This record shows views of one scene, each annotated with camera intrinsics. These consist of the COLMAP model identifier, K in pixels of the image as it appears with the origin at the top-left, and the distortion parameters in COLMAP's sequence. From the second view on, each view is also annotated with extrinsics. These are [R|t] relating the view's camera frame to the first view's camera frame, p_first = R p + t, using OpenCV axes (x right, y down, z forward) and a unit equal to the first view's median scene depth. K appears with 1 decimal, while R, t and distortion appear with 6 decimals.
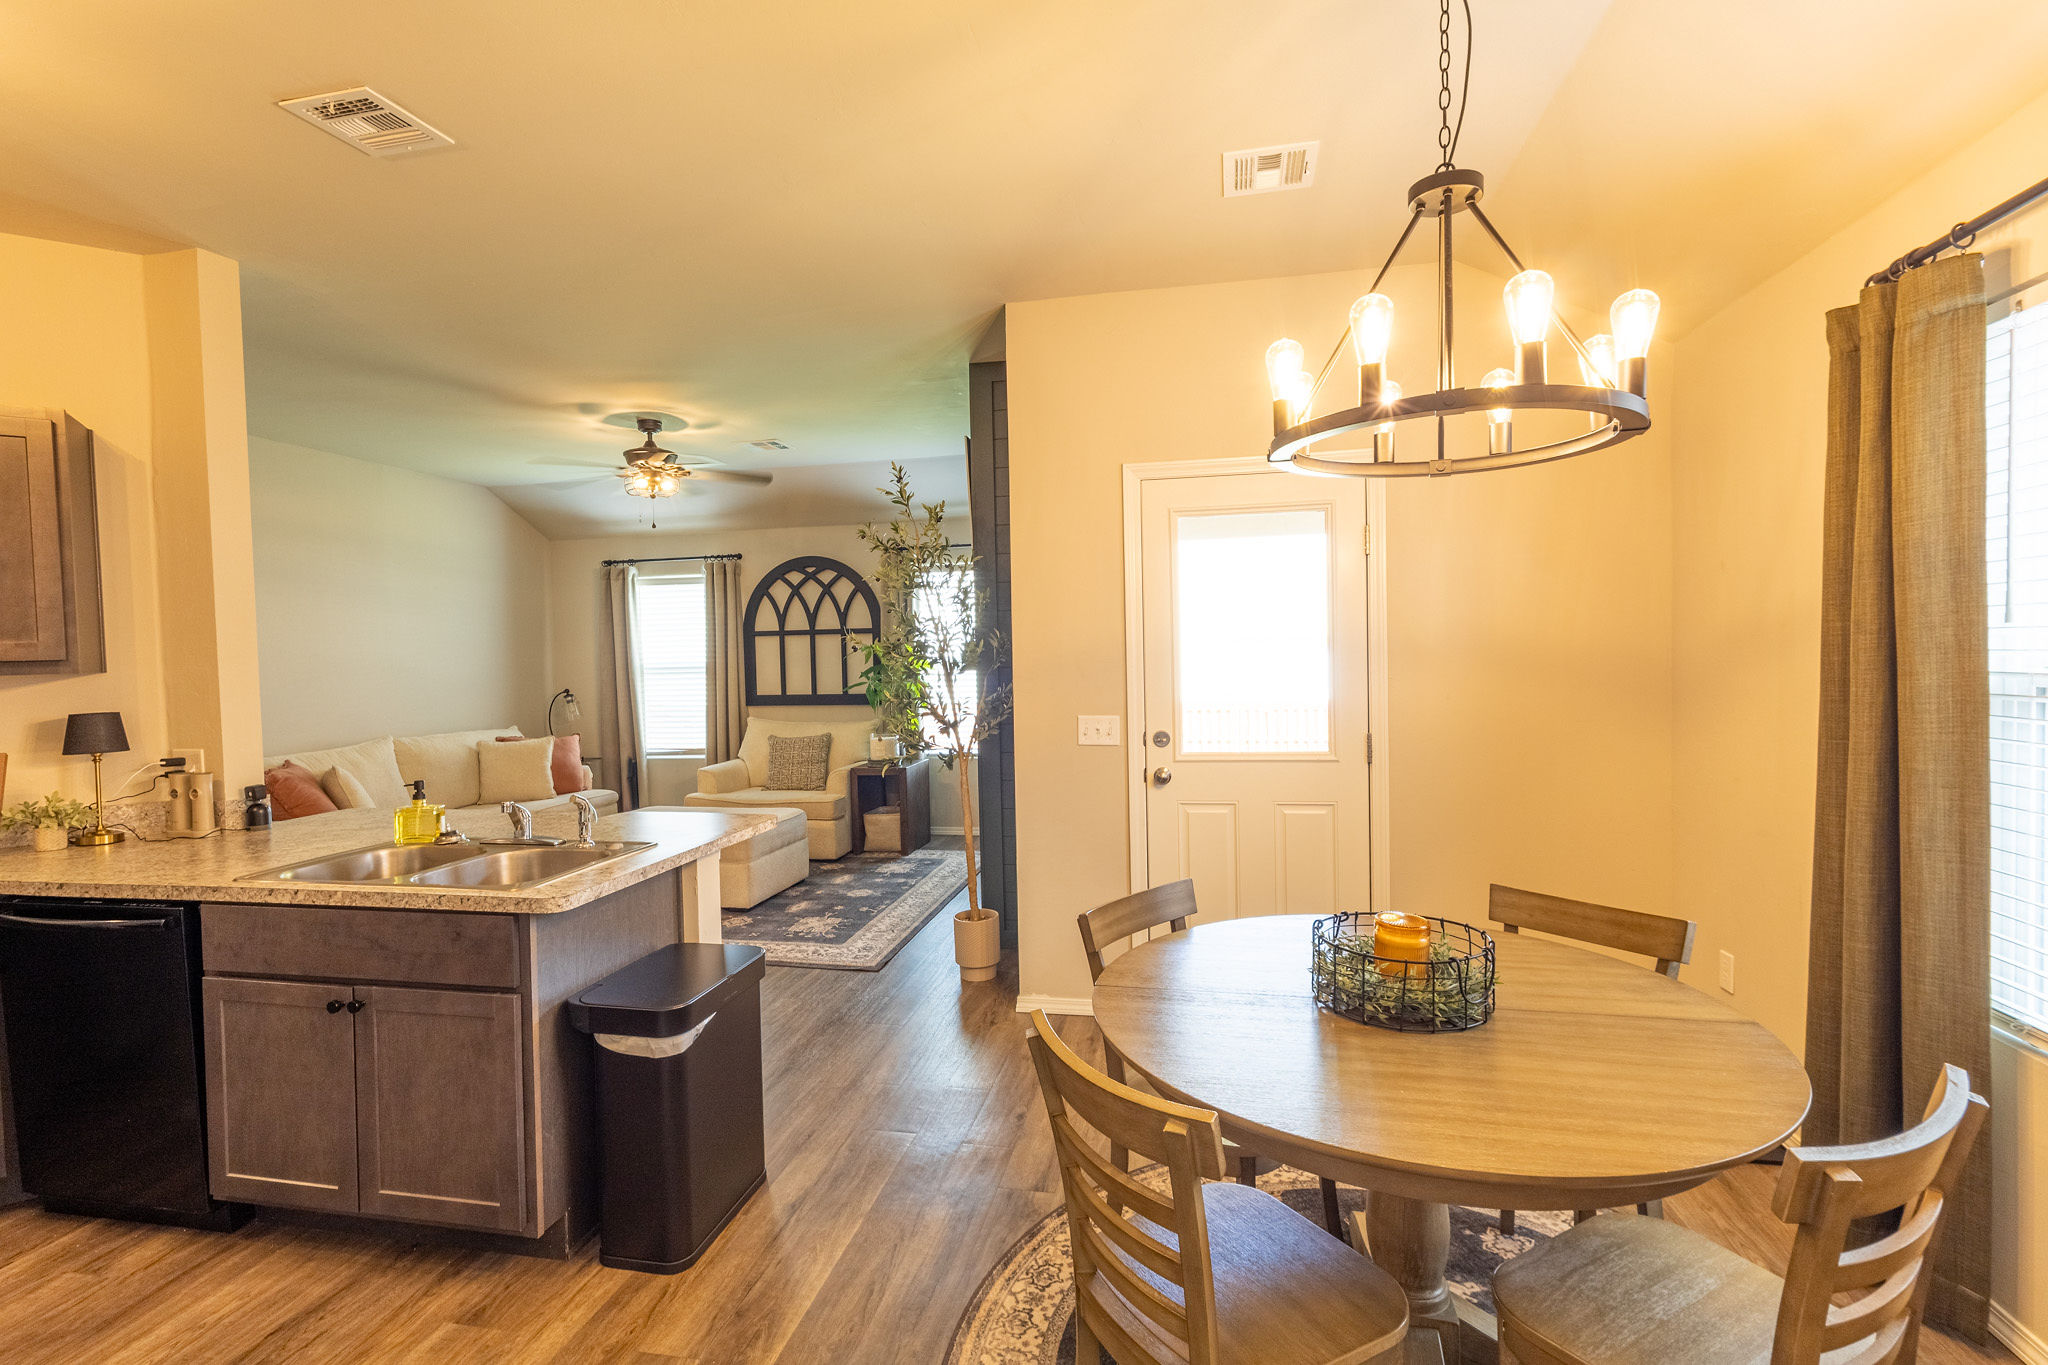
lens RADIAL K [[940.6, 0, 1024.0], [0, 940.6, 682.5], [0, 0, 1]] dist [0.002769, 0.000944]
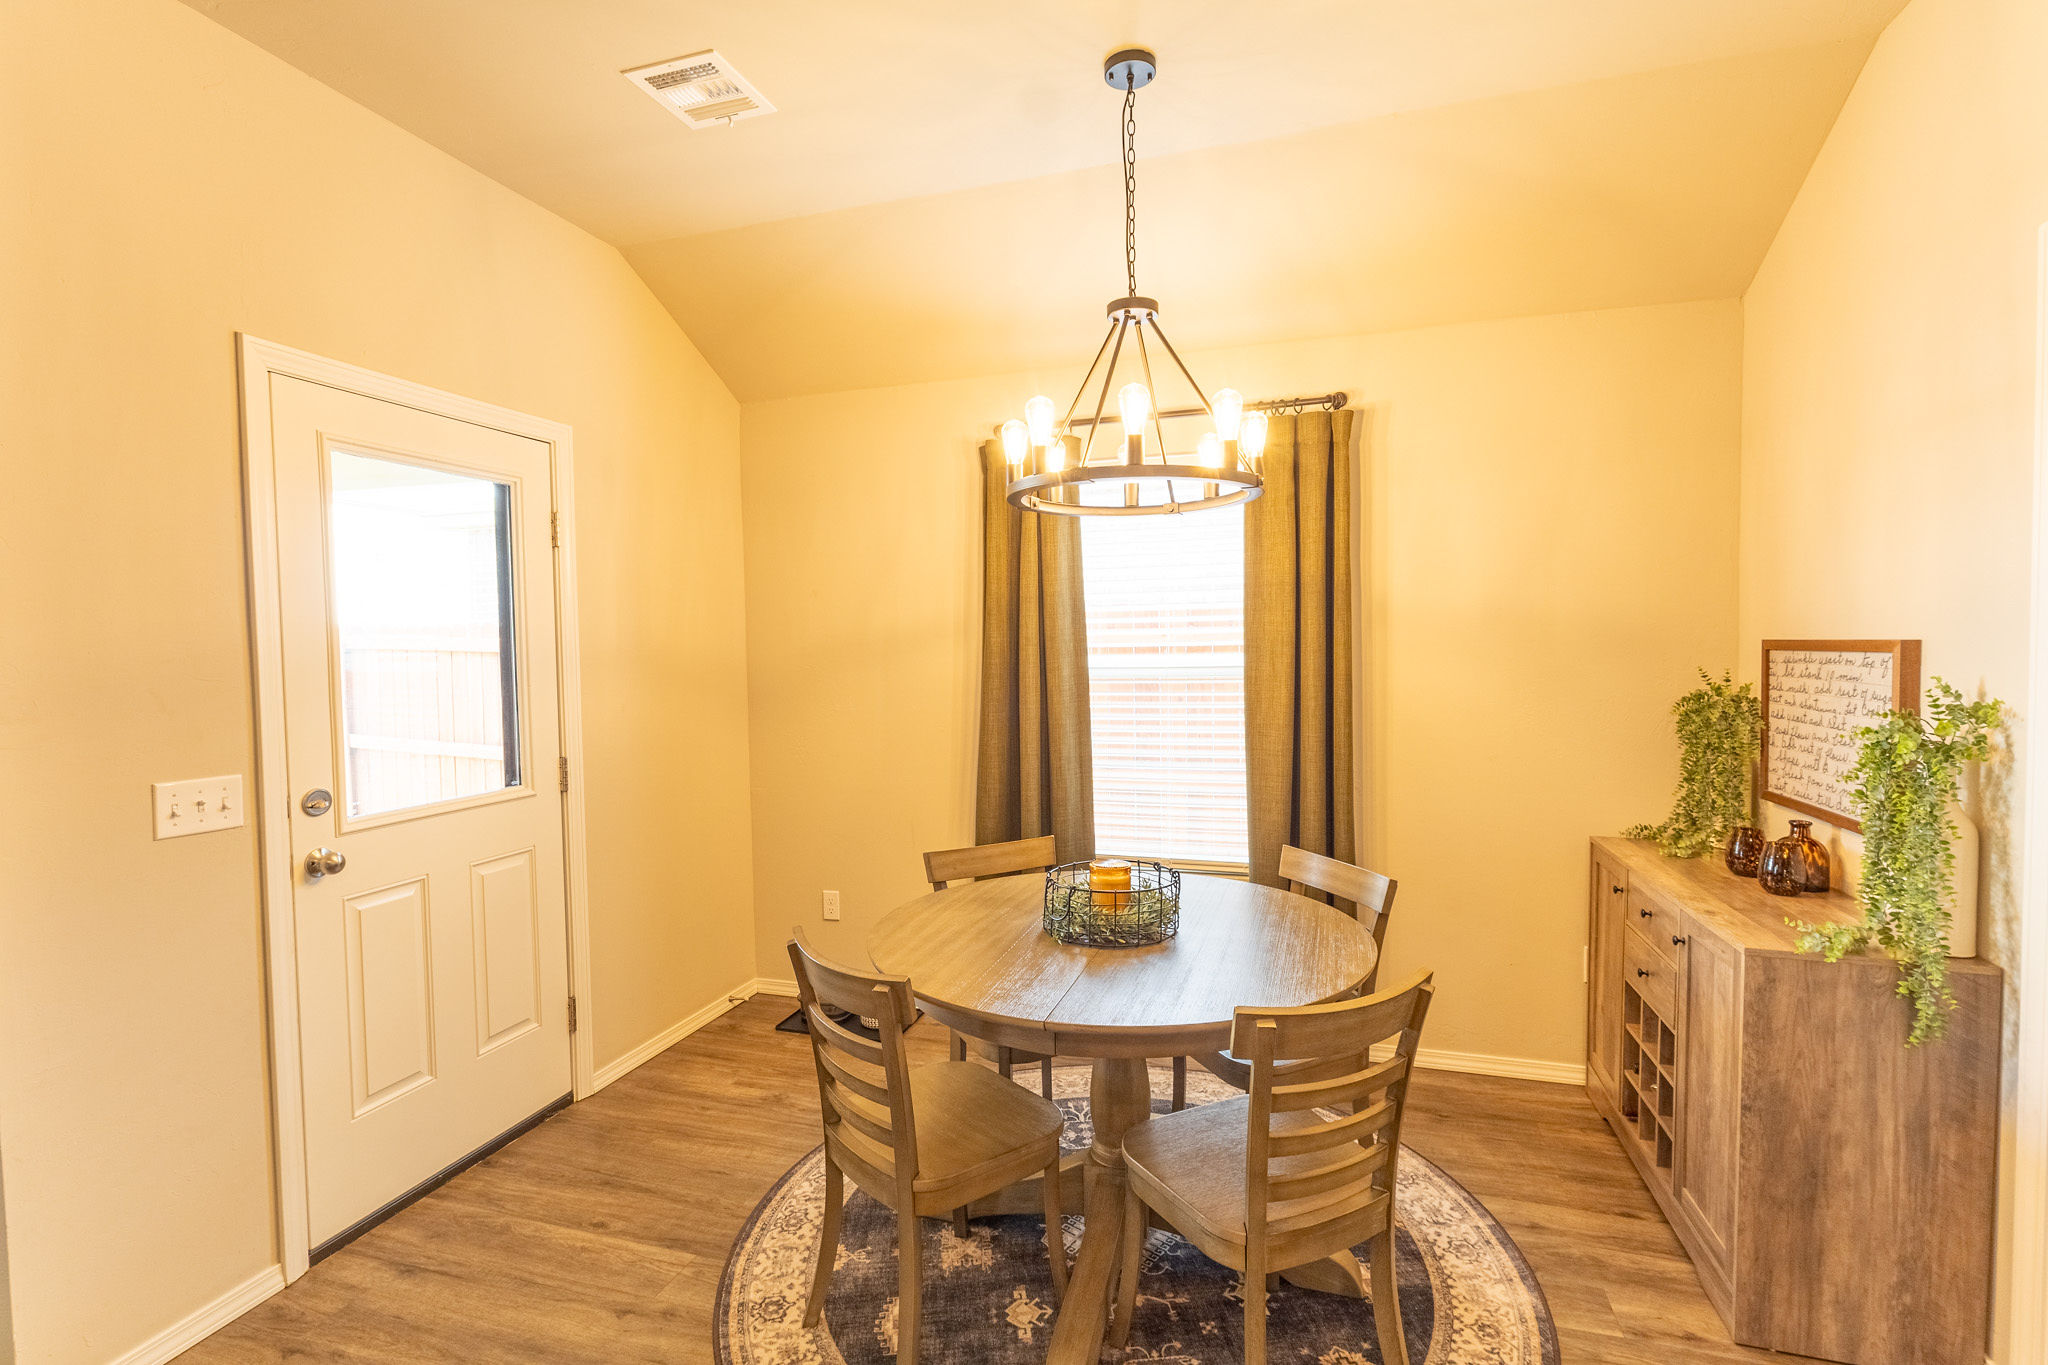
lens RADIAL K [[940.6, 0, 1024.0], [0, 940.6, 682.5], [0, 0, 1]] dist [0.002769, 0.000944]
pose [[0.106266, -0.019553, 0.994145, -0.281083], [0.044730, 0.998888, 0.014865, -0.004714], [-0.993331, 0.042889, 0.107023, 0.318438]]
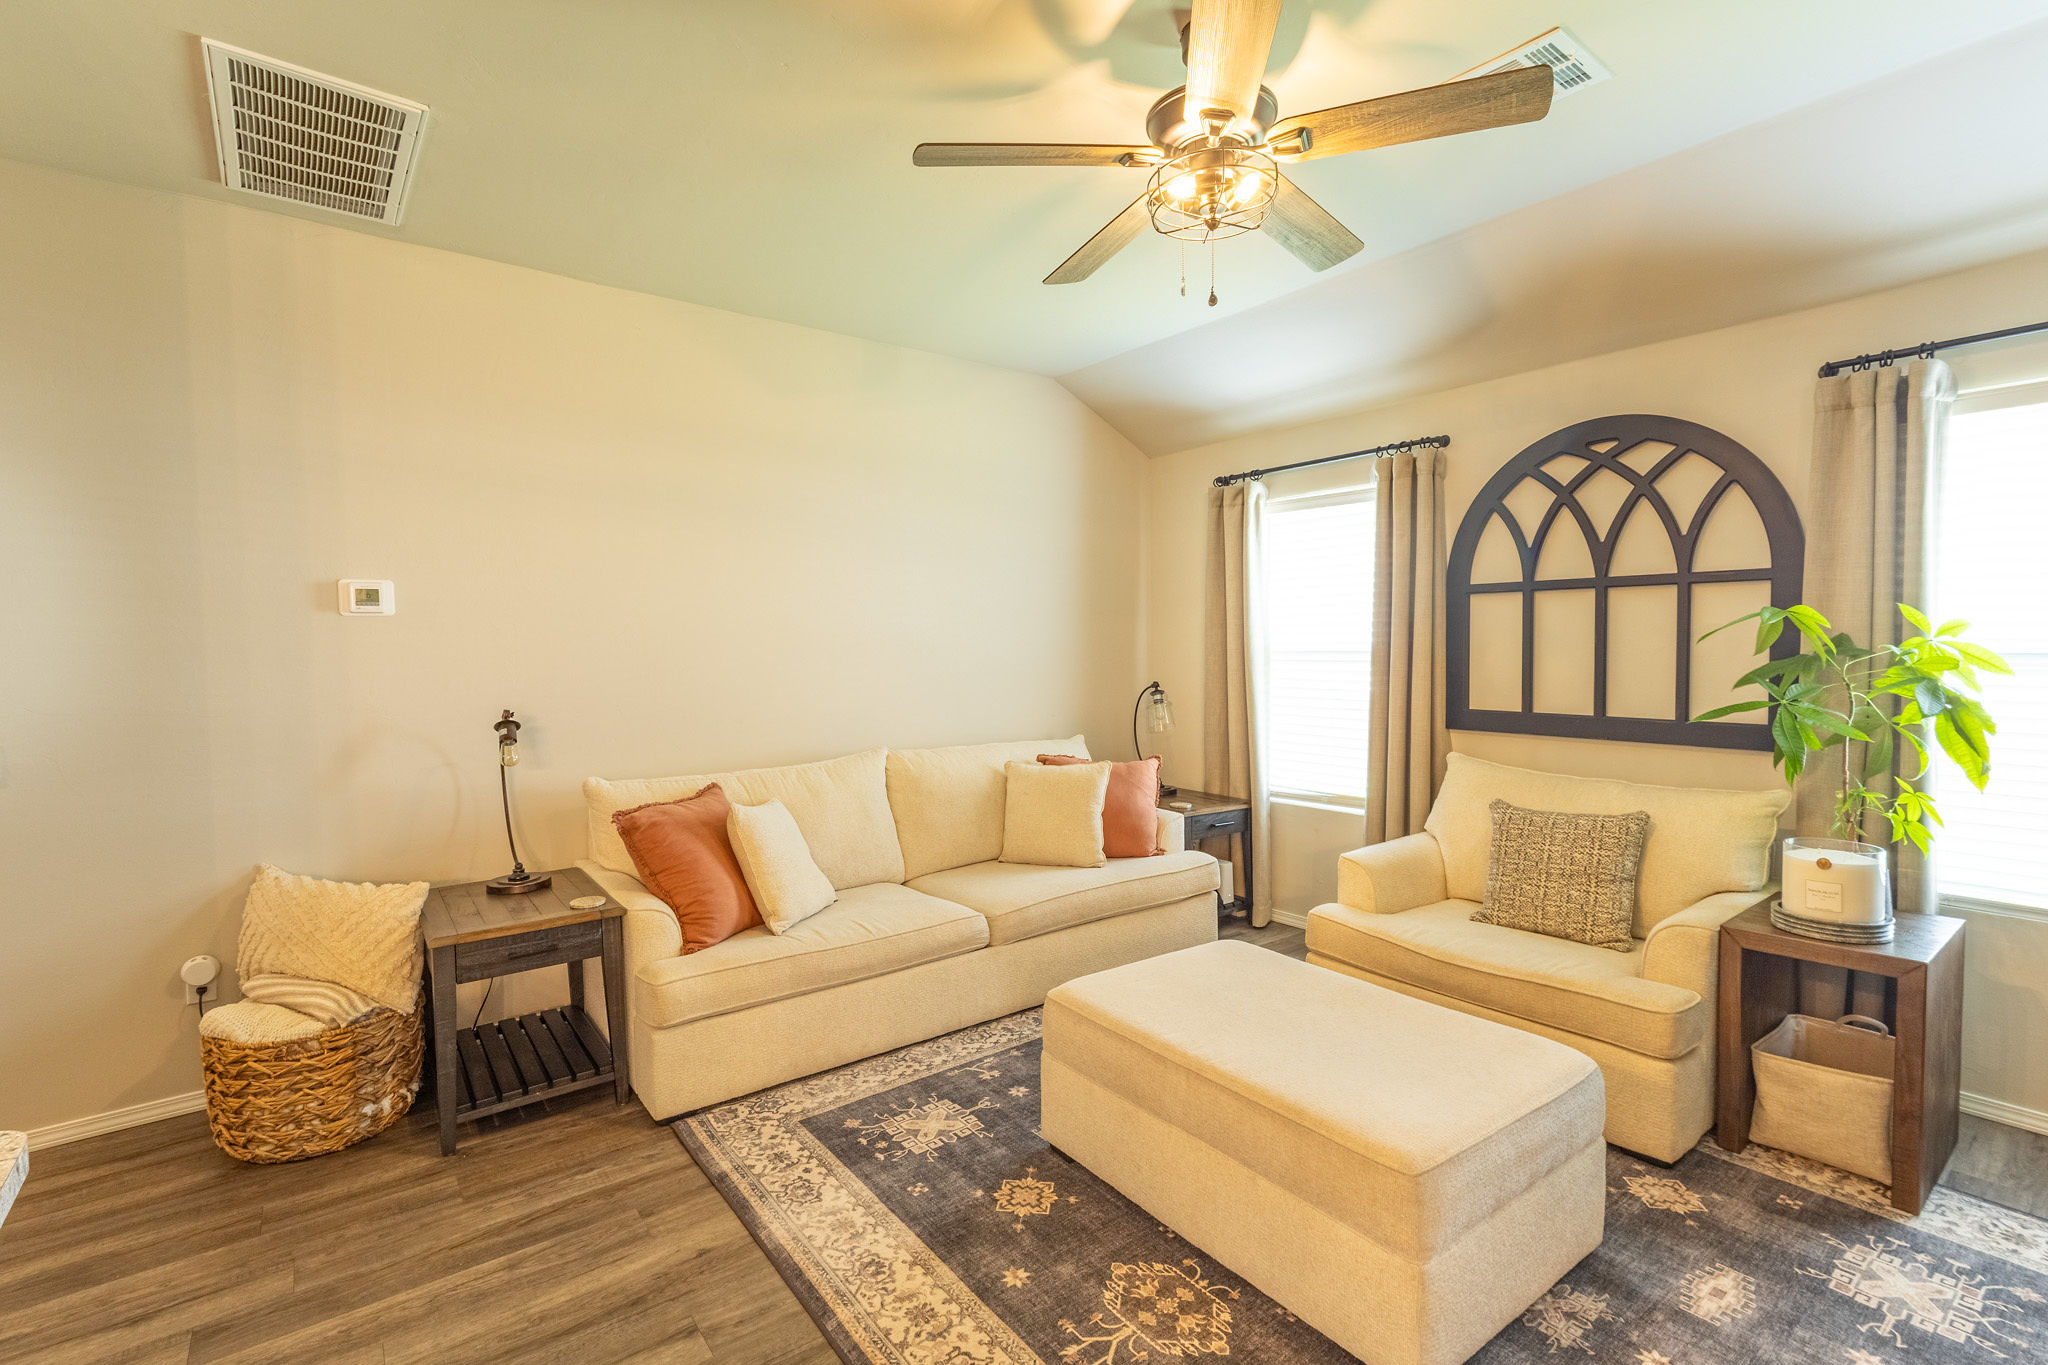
lens RADIAL K [[940.6, 0, 1024.0], [0, 940.6, 682.5], [0, 0, 1]] dist [0.002769, 0.000944]
pose [[0.754005, 0.042413, -0.655498, -0.187331], [-0.028204, 0.999083, 0.032202, -0.015612], [0.656263, -0.005792, 0.754510, 0.648890]]
